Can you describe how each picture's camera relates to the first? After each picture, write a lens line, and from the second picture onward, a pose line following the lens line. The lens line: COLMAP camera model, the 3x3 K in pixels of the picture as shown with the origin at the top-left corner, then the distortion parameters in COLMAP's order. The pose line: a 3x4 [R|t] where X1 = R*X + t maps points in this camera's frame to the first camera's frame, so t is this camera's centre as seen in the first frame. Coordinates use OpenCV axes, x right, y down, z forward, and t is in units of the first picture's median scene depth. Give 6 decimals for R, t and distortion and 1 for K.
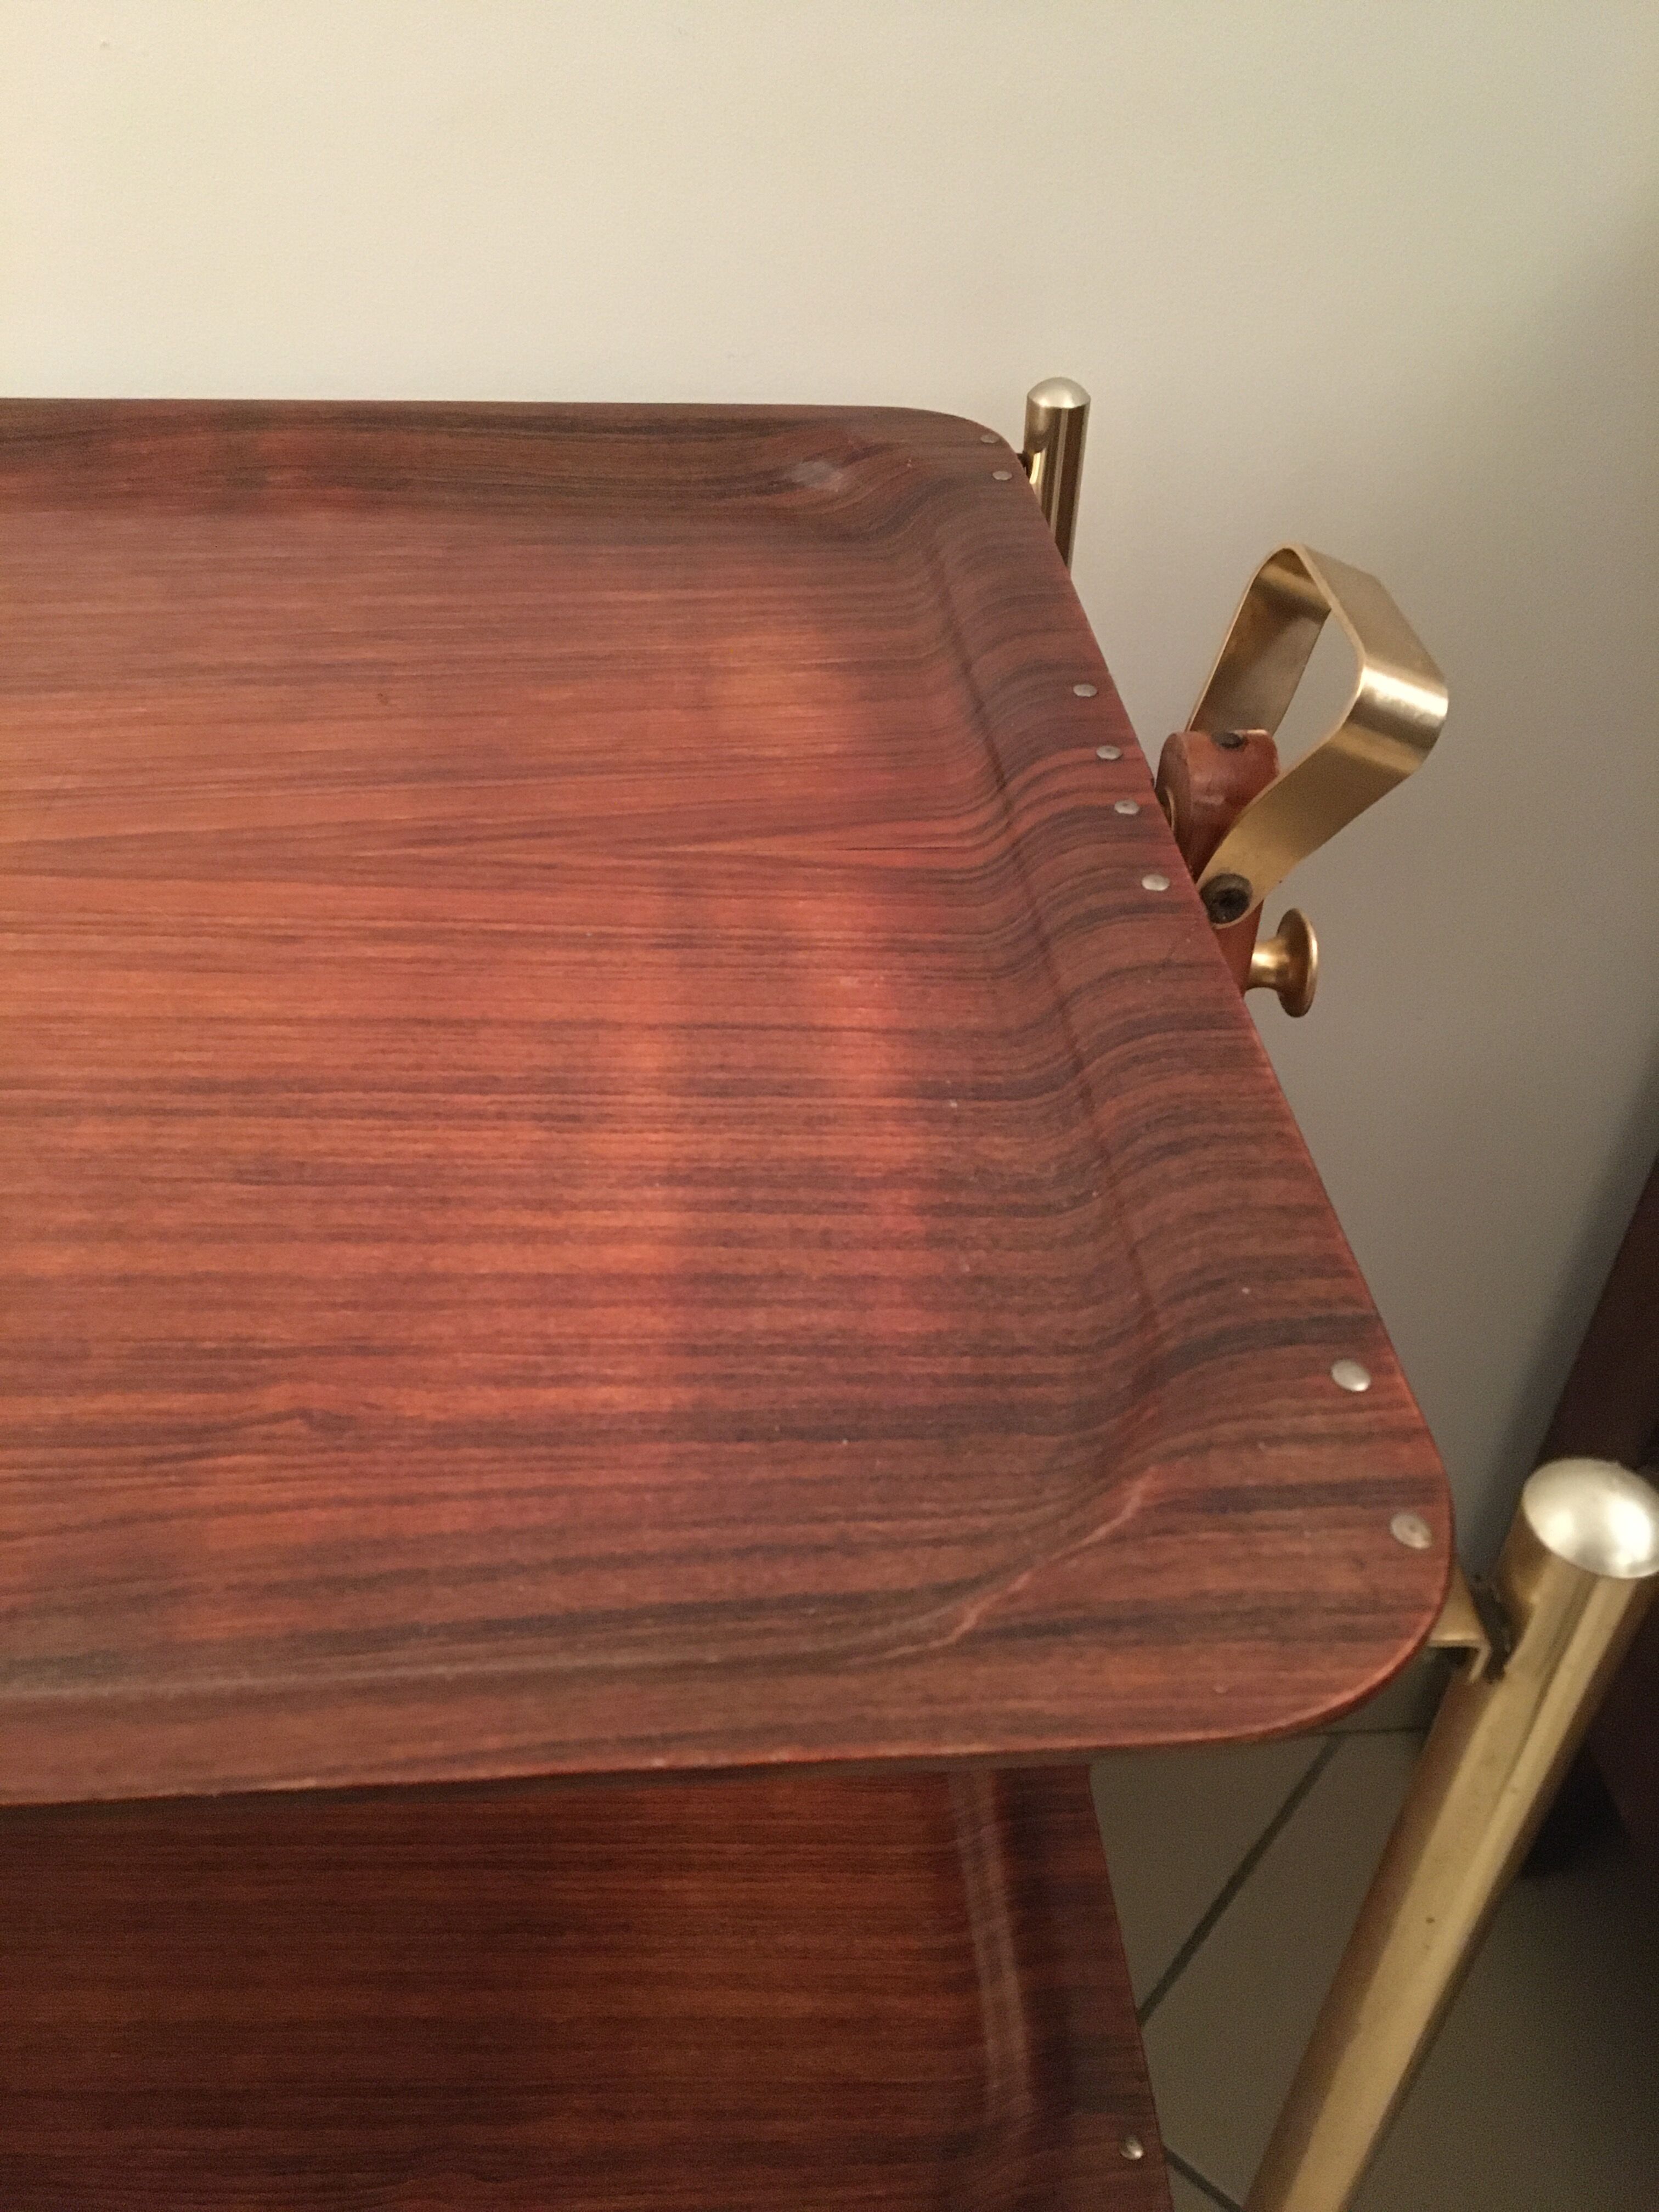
lens RADIAL K [[1868.7, 0, 832.9], [0, 1868.7, 1119.8], [0, 0, 1]] dist [0.097705, -0.158694]
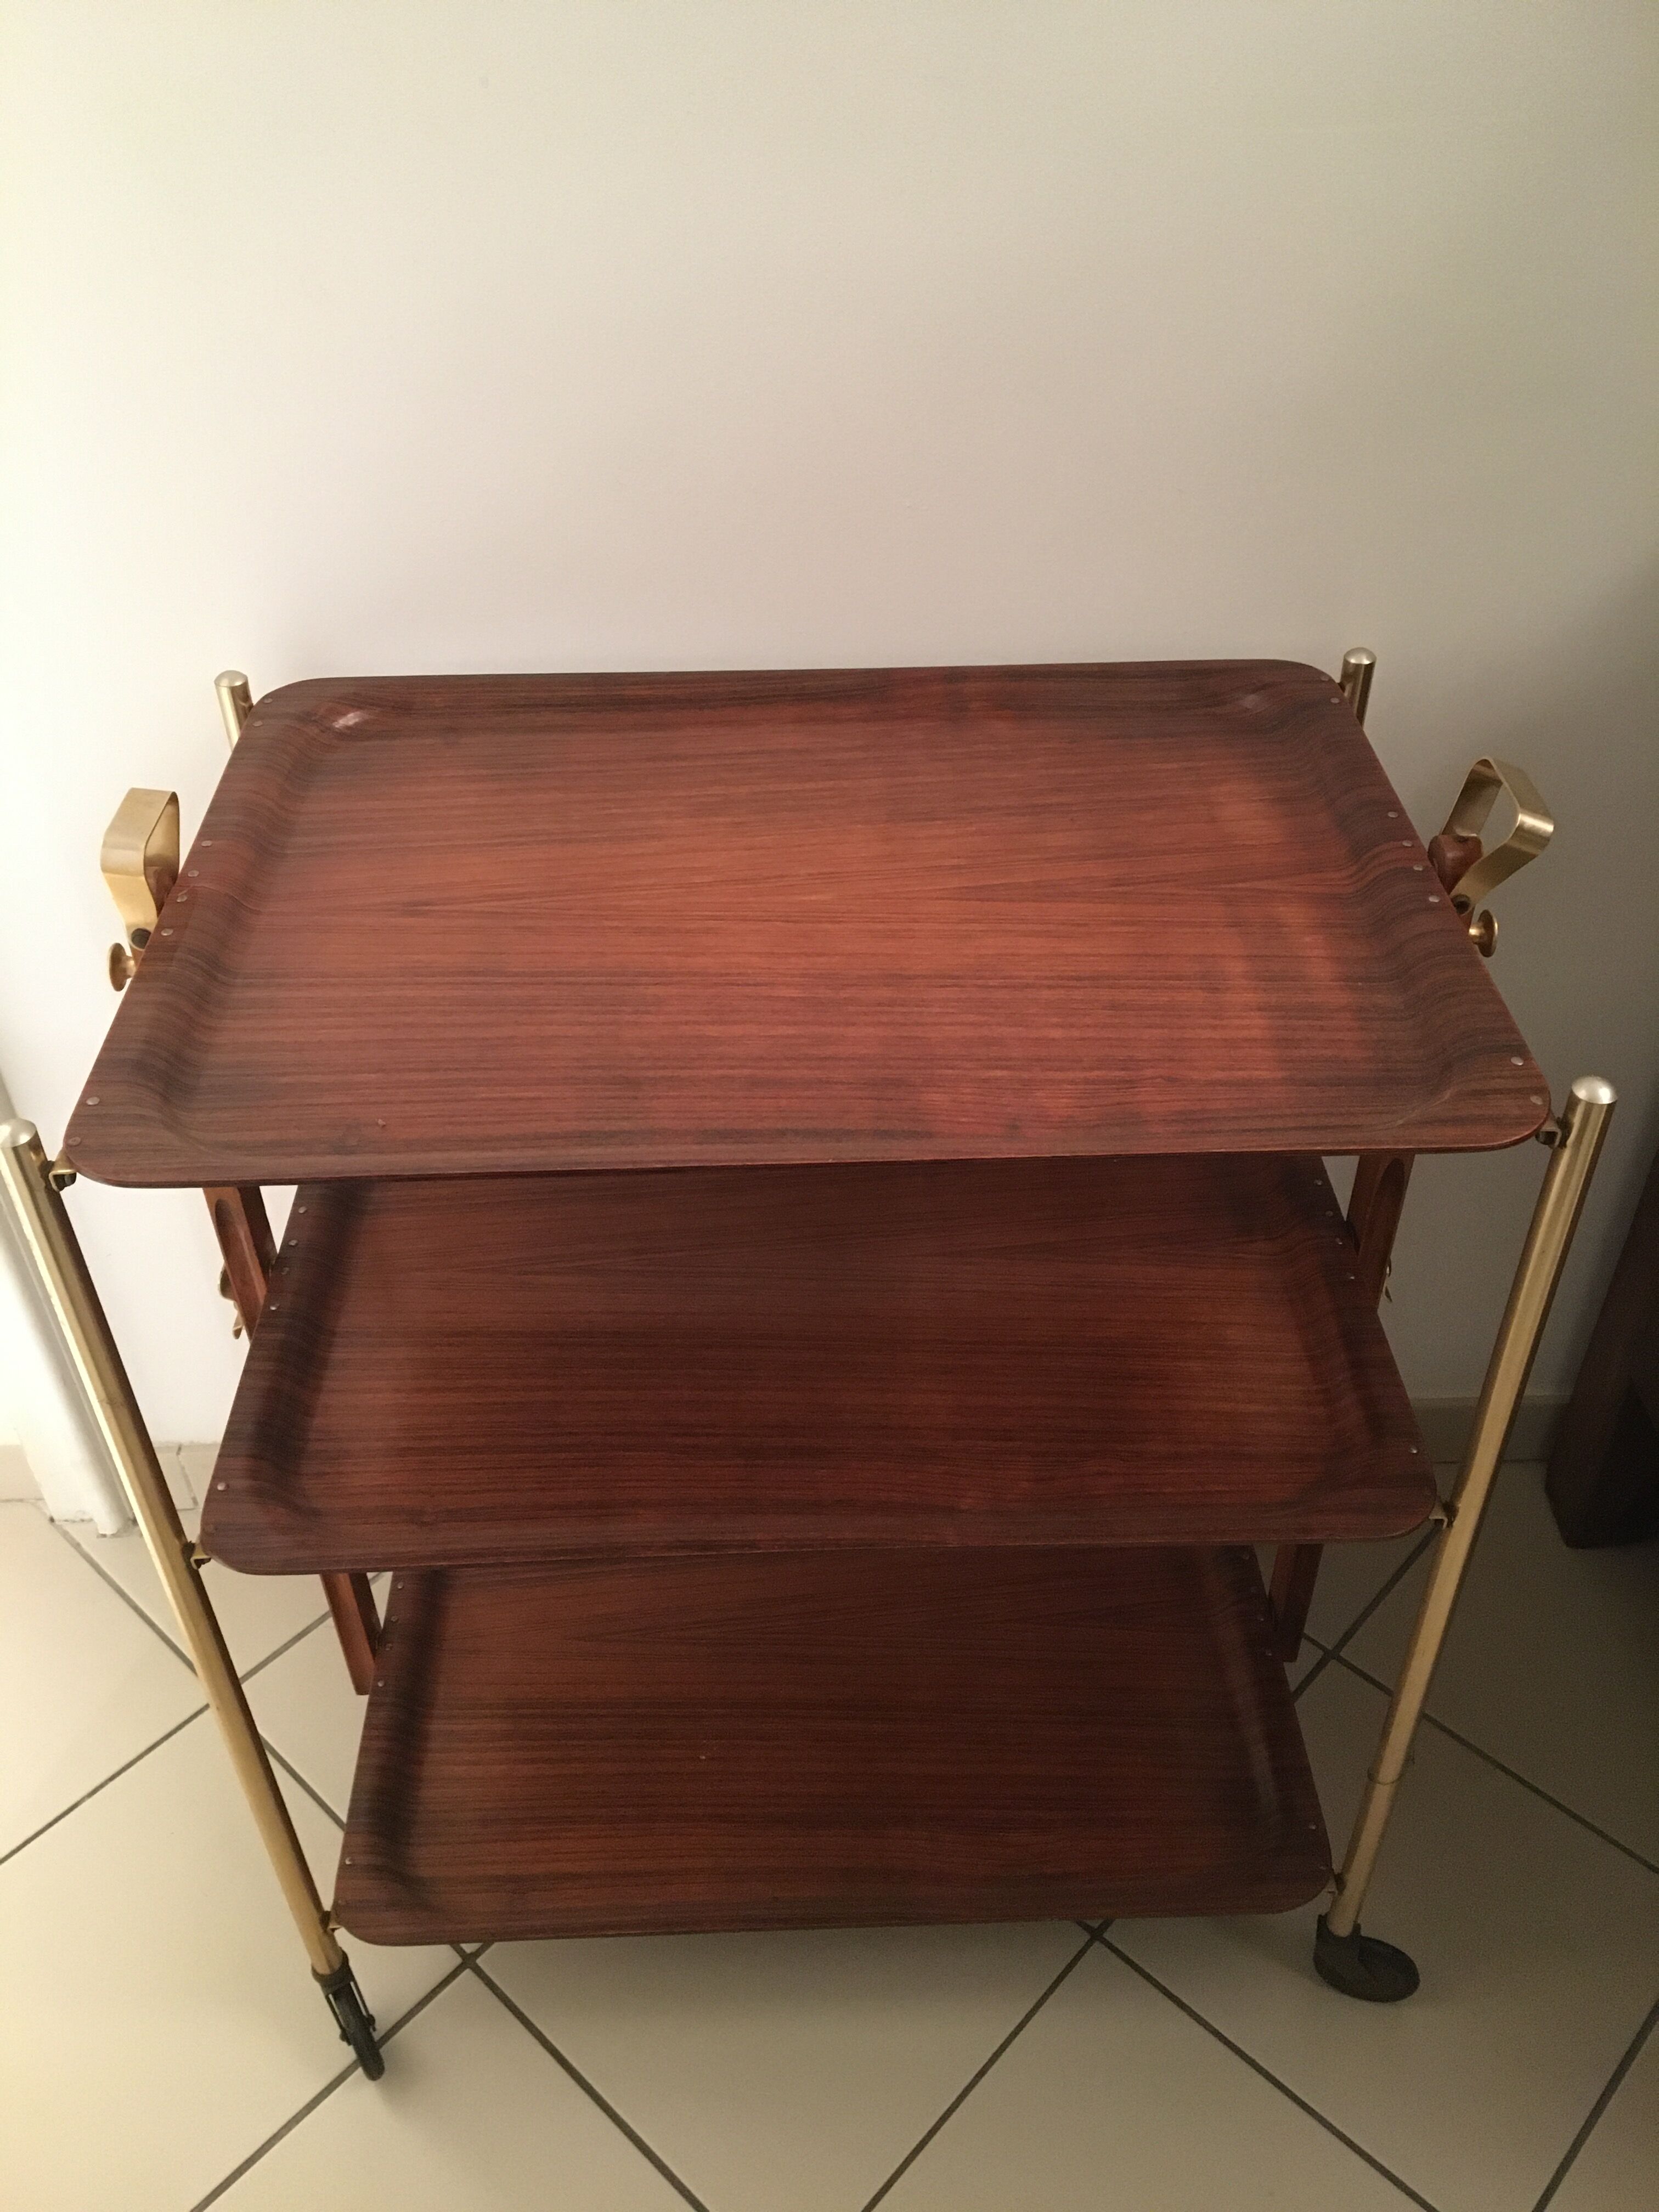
lens RADIAL K [[1868.7, 0, 832.9], [0, 1868.7, 1119.8], [0, 0, 1]] dist [0.097705, -0.158694]
pose [[0.997991, 0.001501, -0.063335, -0.477807], [-0.001807, 0.999987, -0.004779, 0.185694], [0.063327, 0.004884, 0.997981, -1.591892]]
